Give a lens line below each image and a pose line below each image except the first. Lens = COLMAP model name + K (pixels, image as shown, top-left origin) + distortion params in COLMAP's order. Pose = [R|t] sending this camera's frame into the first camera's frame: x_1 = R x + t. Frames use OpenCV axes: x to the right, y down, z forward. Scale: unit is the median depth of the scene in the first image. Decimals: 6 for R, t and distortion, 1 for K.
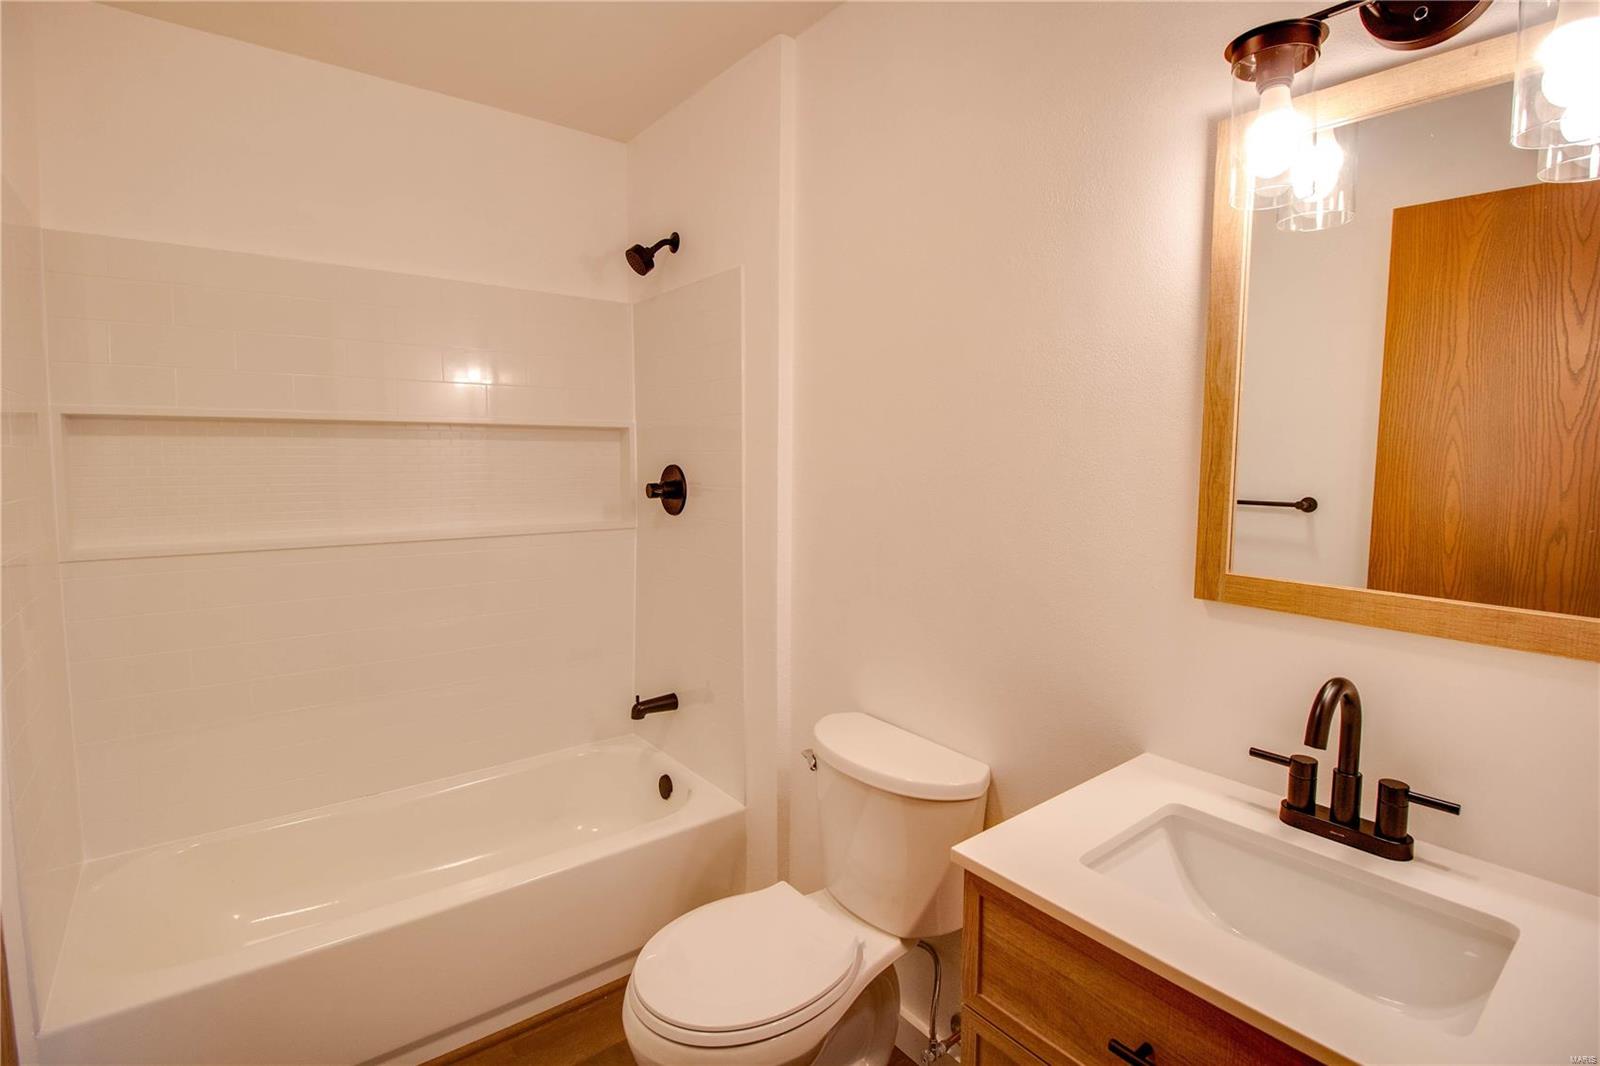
lens RADIAL K [[761.4, 0, 809.1], [0, 761.4, 504.6], [0, 0, 1]] dist [-0.001210, -0.000065]
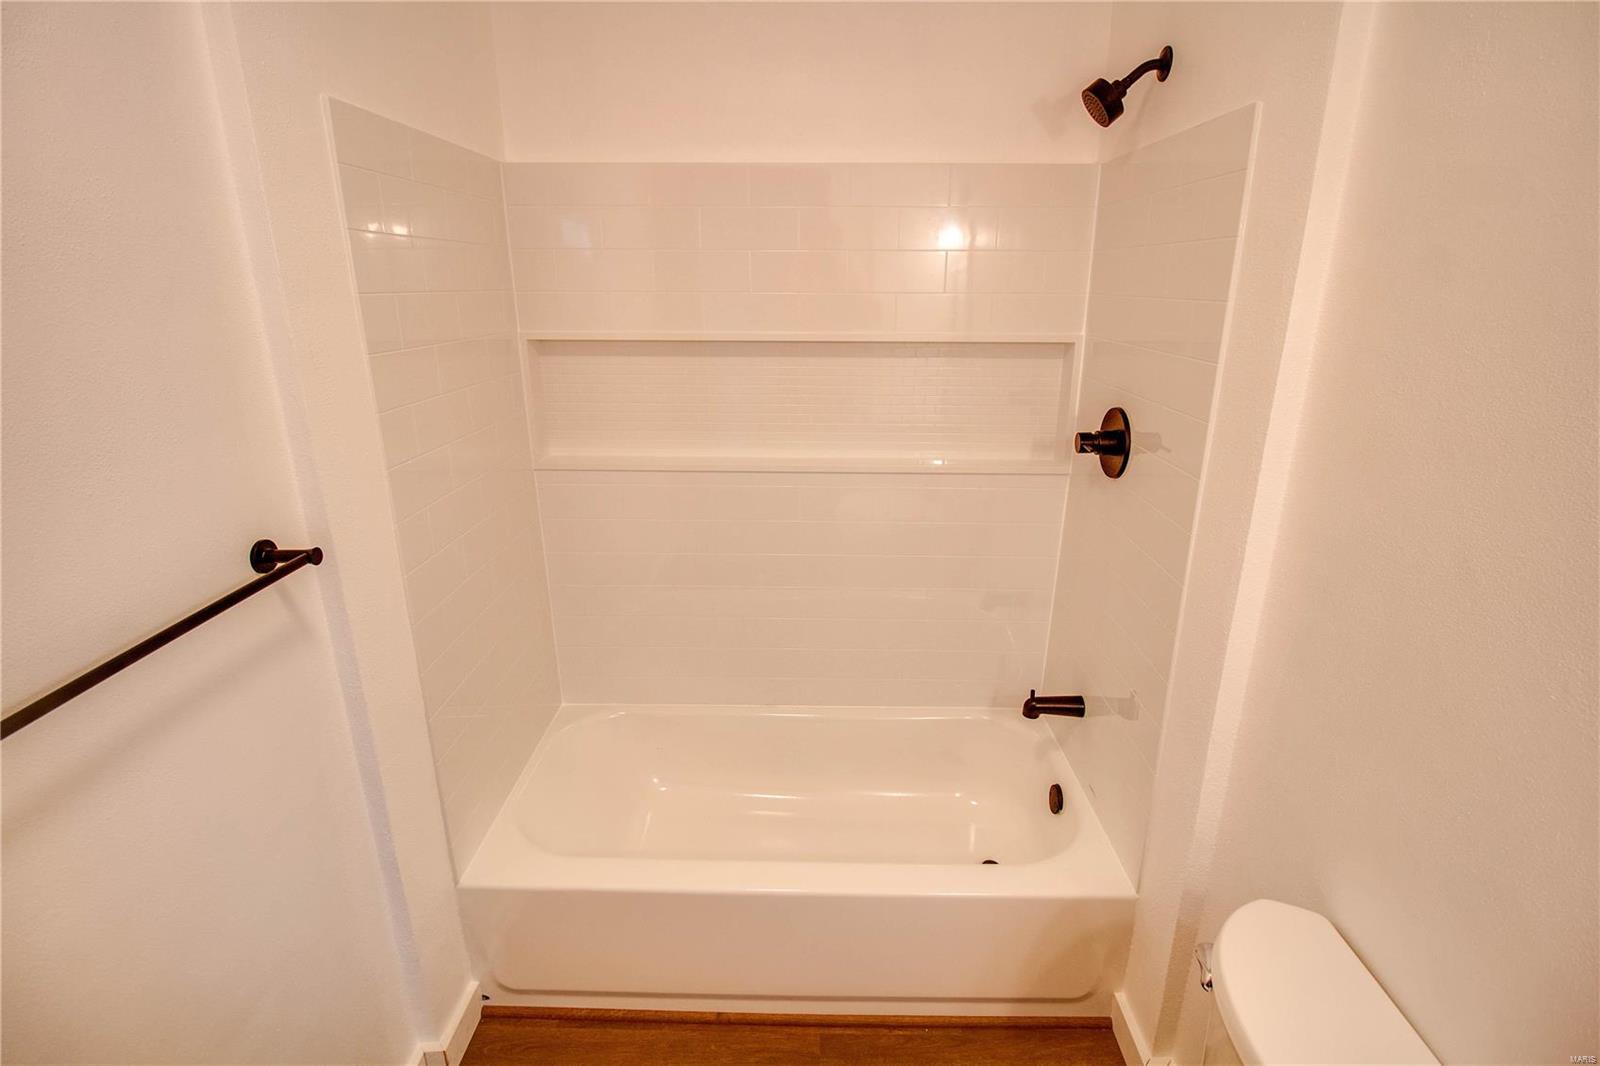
lens RADIAL K [[761.4, 0, 809.1], [0, 761.4, 504.6], [0, 0, 1]] dist [-0.001210, -0.000065]
pose [[0.781464, 0.179579, -0.597549, 0.037335], [-0.043530, 0.971045, 0.234897, -0.121572], [0.622430, -0.157552, 0.766654, 0.265221]]
